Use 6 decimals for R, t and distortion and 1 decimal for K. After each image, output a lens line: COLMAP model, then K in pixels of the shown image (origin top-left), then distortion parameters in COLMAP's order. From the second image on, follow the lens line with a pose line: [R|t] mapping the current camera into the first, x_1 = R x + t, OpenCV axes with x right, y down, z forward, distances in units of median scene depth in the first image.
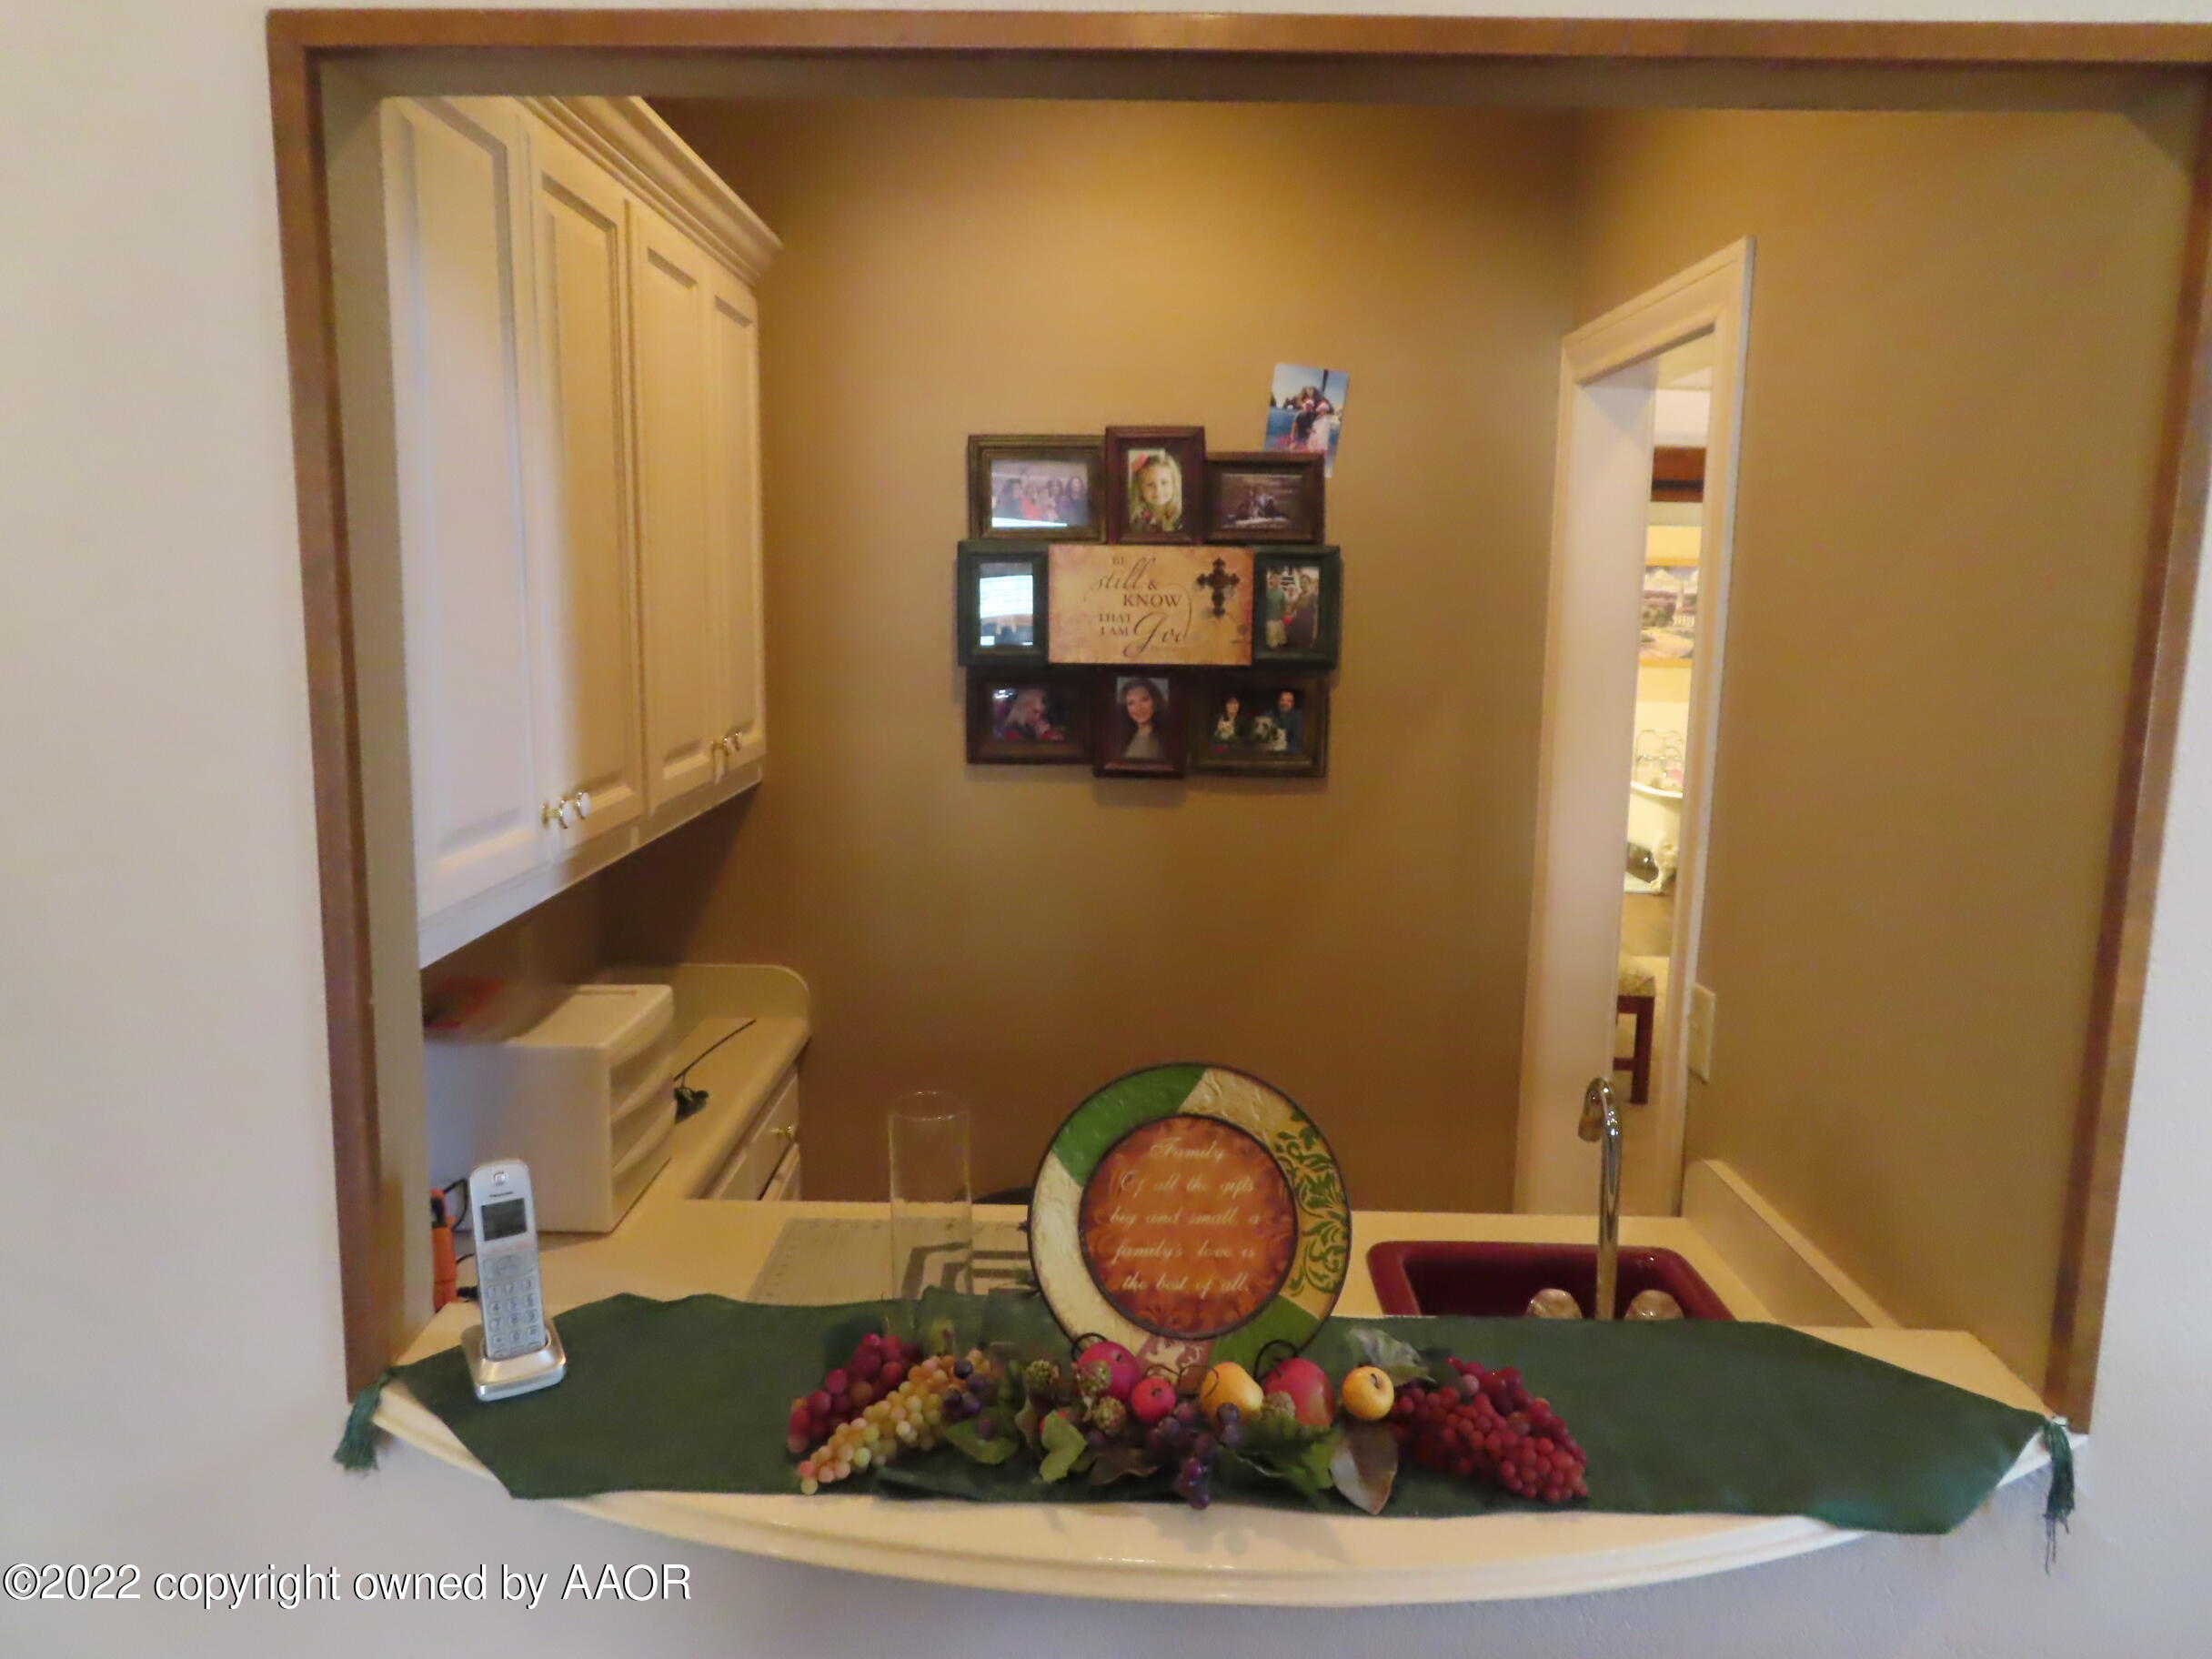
lens RADIAL K [[1597.6, 0, 1103.7], [0, 1597.6, 831.7], [0, 0, 1]] dist [0.003078, 0.002556]
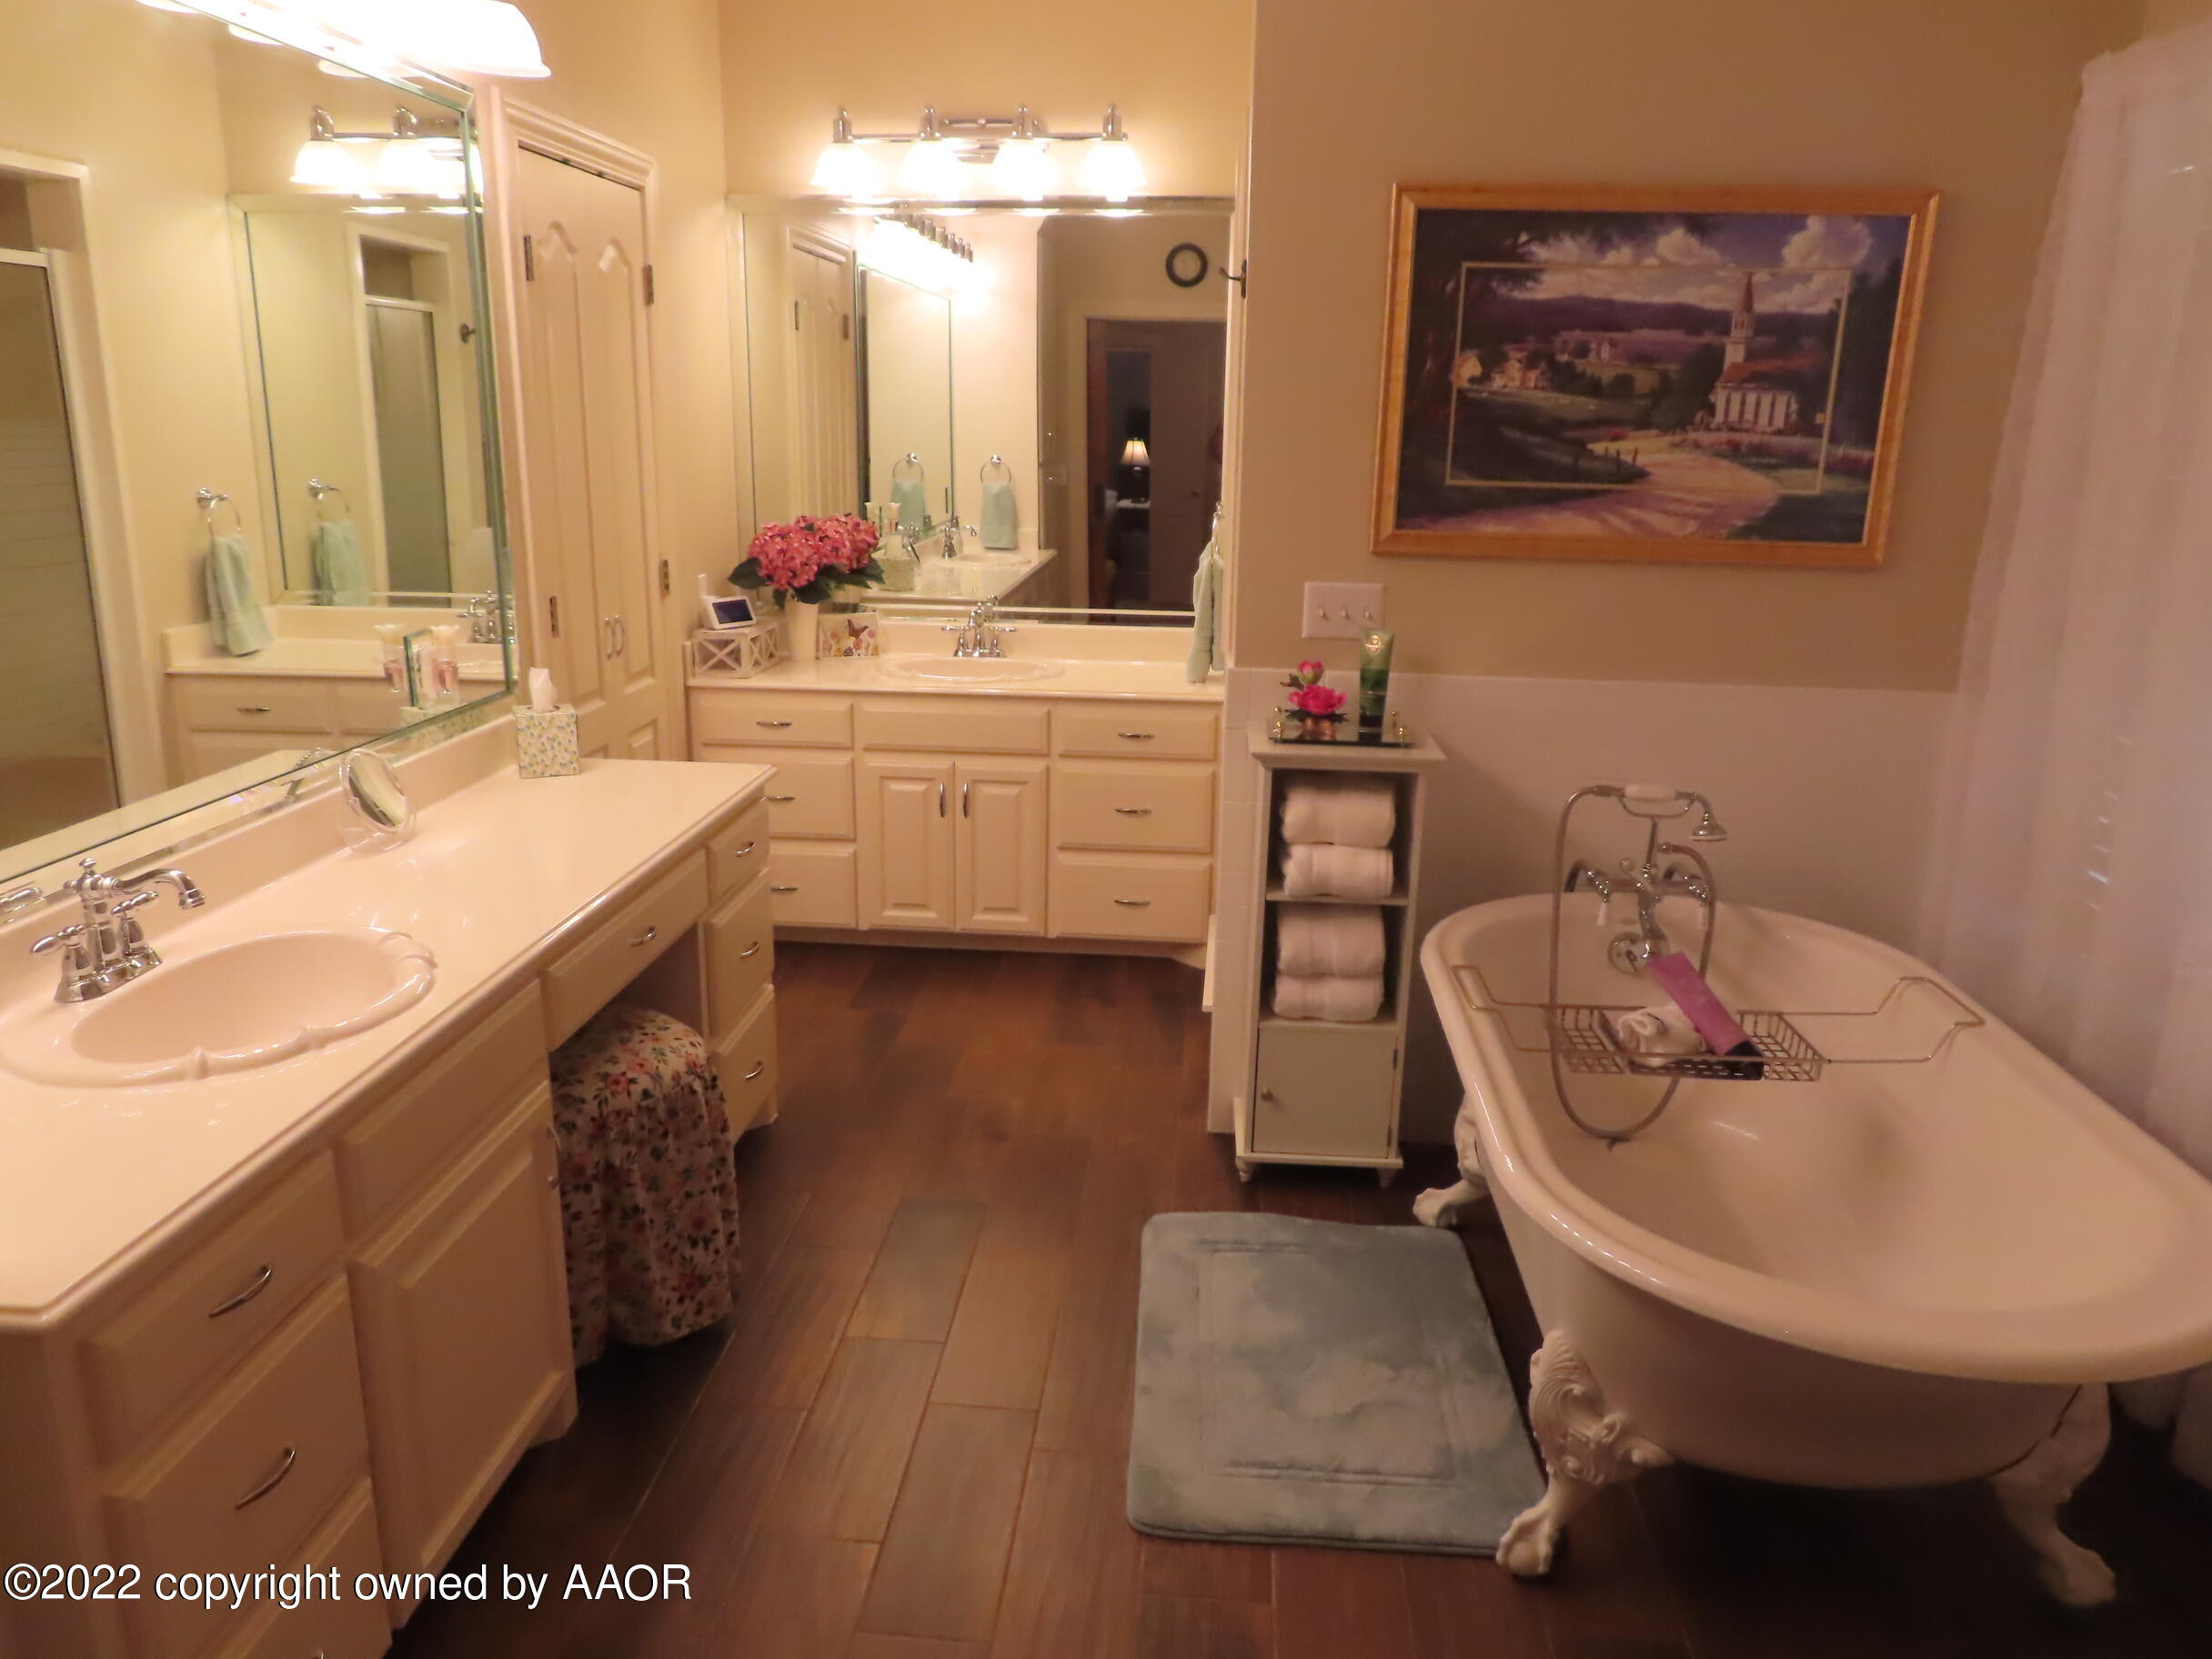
lens RADIAL K [[1597.6, 0, 1106.9], [0, 1597.6, 830.1], [0, 0, 1]] dist [0.003078, 0.002556]
pose [[0.997515, 0.014148, -0.069018, 0.266381], [-0.006696, 0.994234, 0.107022, -0.085343], [0.070134, -0.106293, 0.991858, 0.691383]]
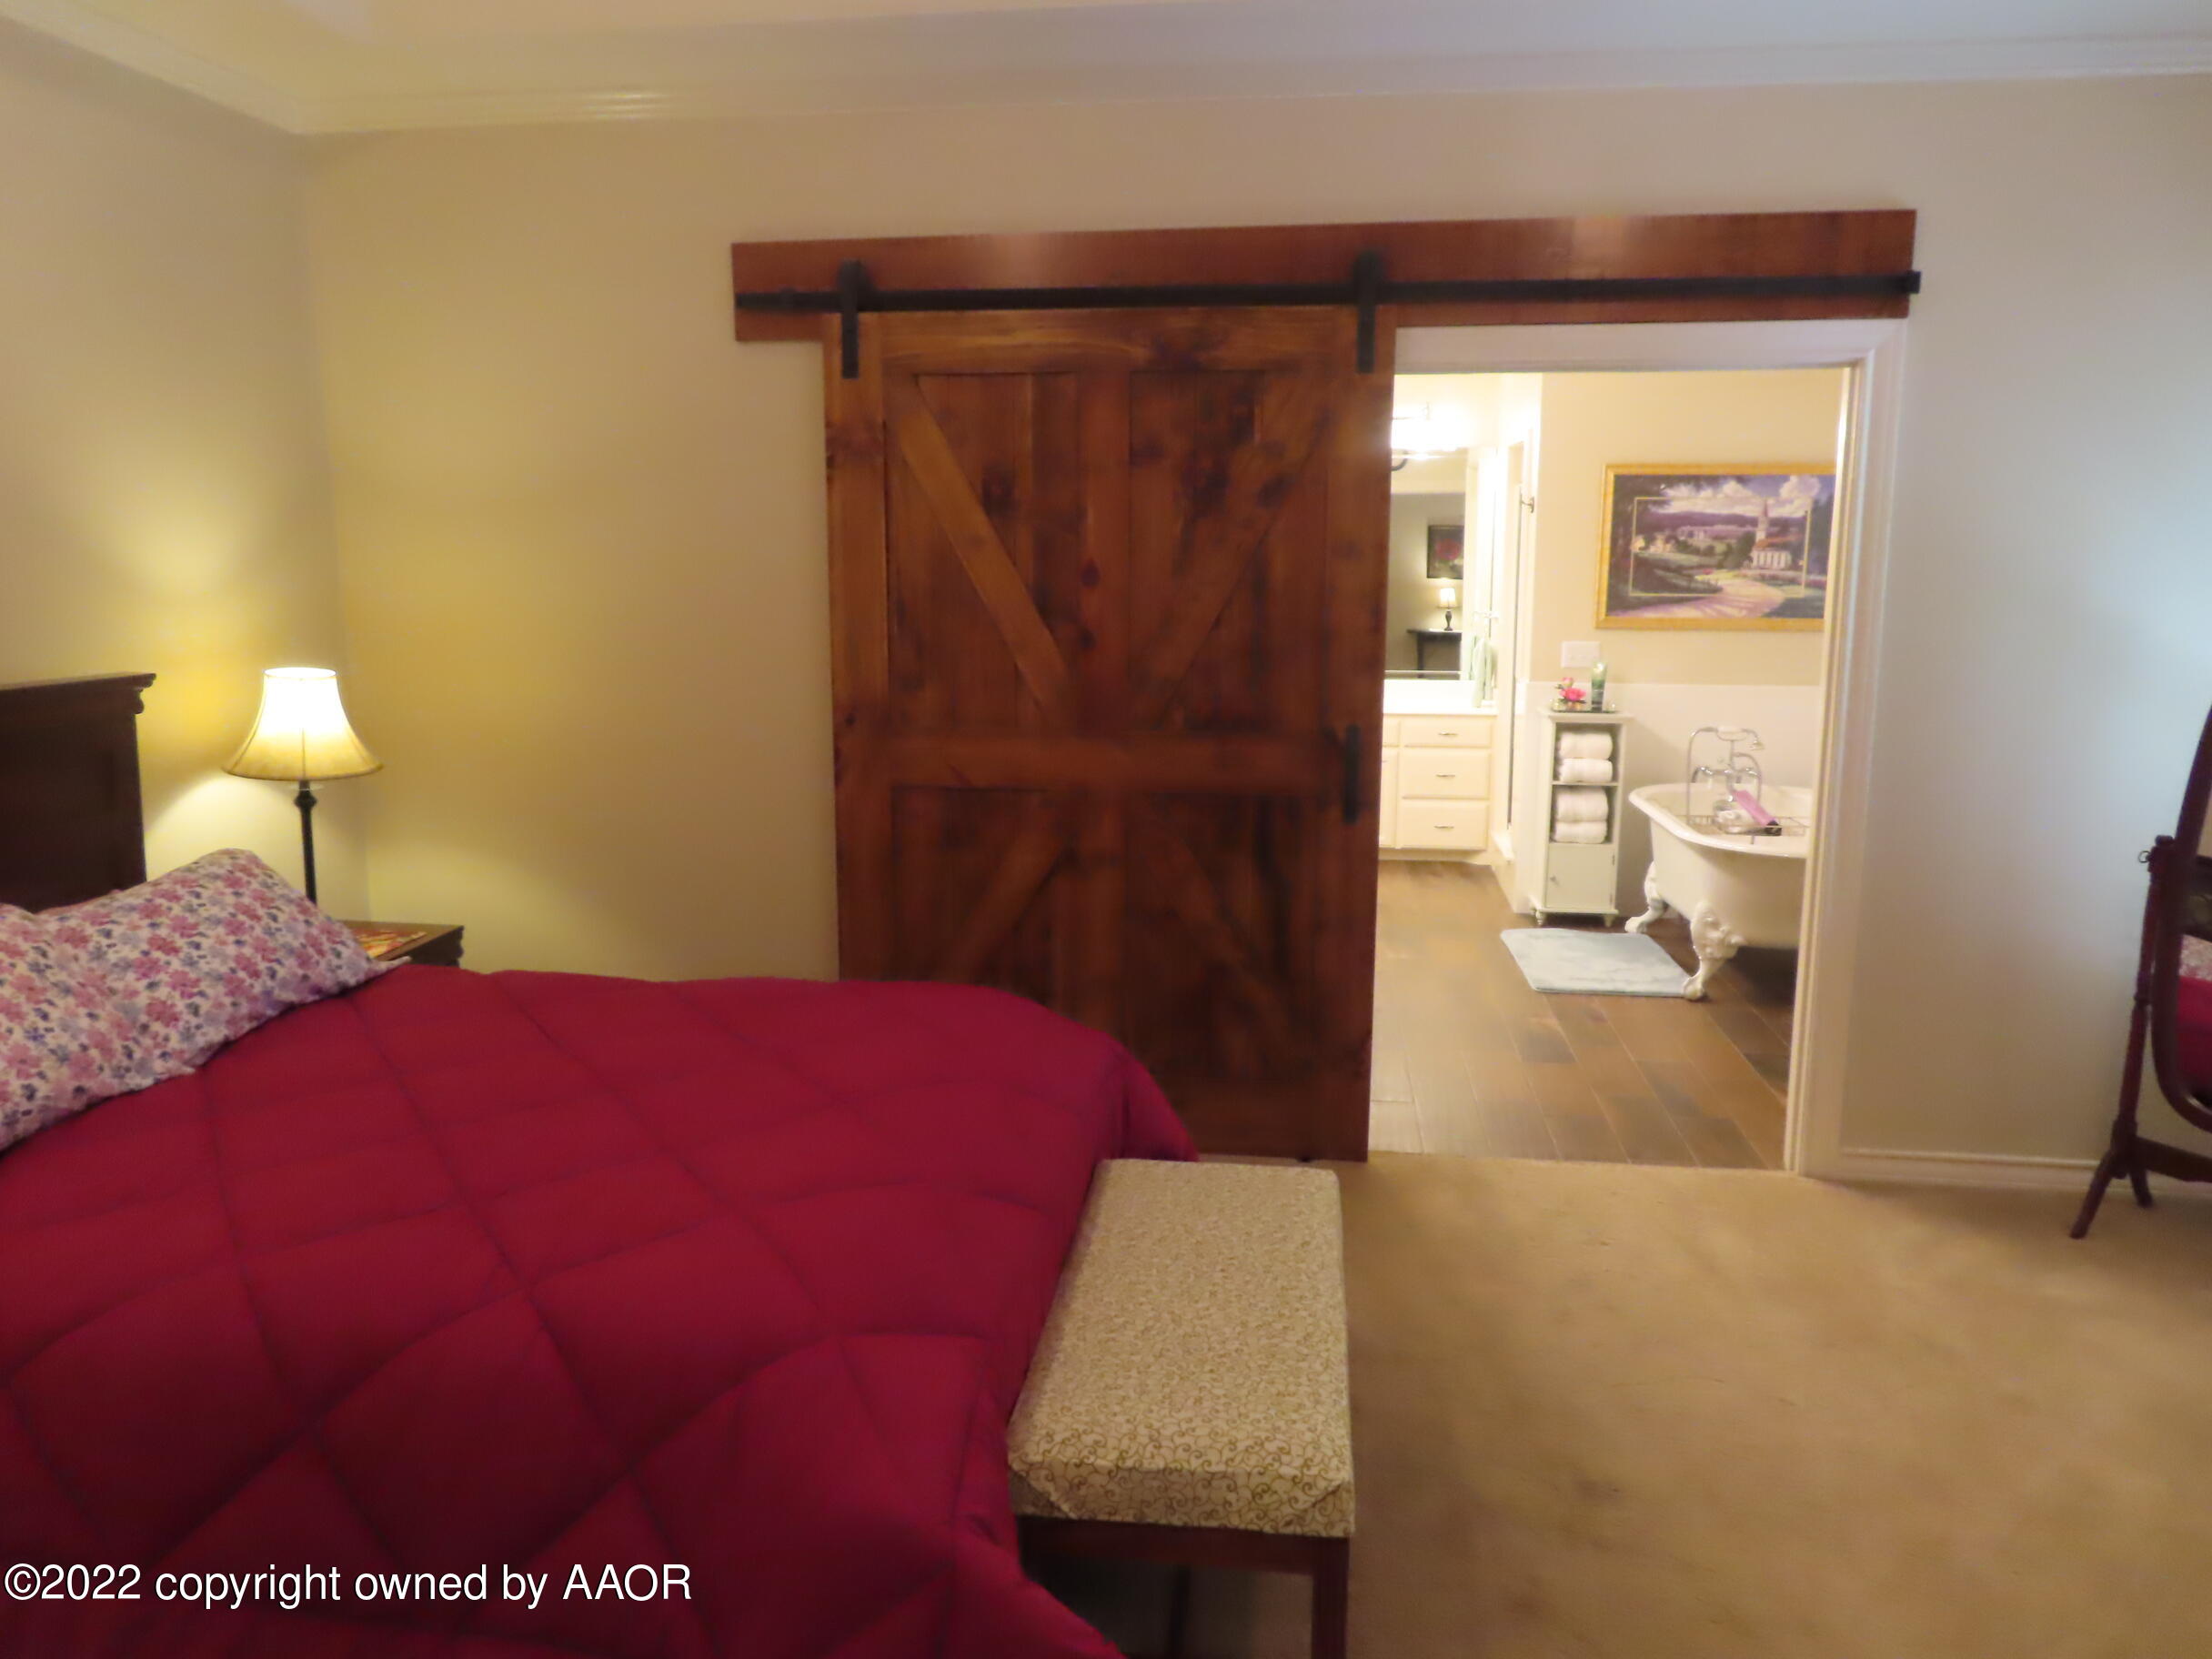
lens RADIAL K [[1597.6, 0, 1105.6], [0, 1597.6, 830.0], [0, 0, 1]] dist [0.003078, 0.002556]
pose [[0.993075, -0.002444, -0.117453, 0.170701], [0.005234, 0.999711, 0.023447, -0.038027], [0.117362, -0.023900, 0.992802, 0.317771]]
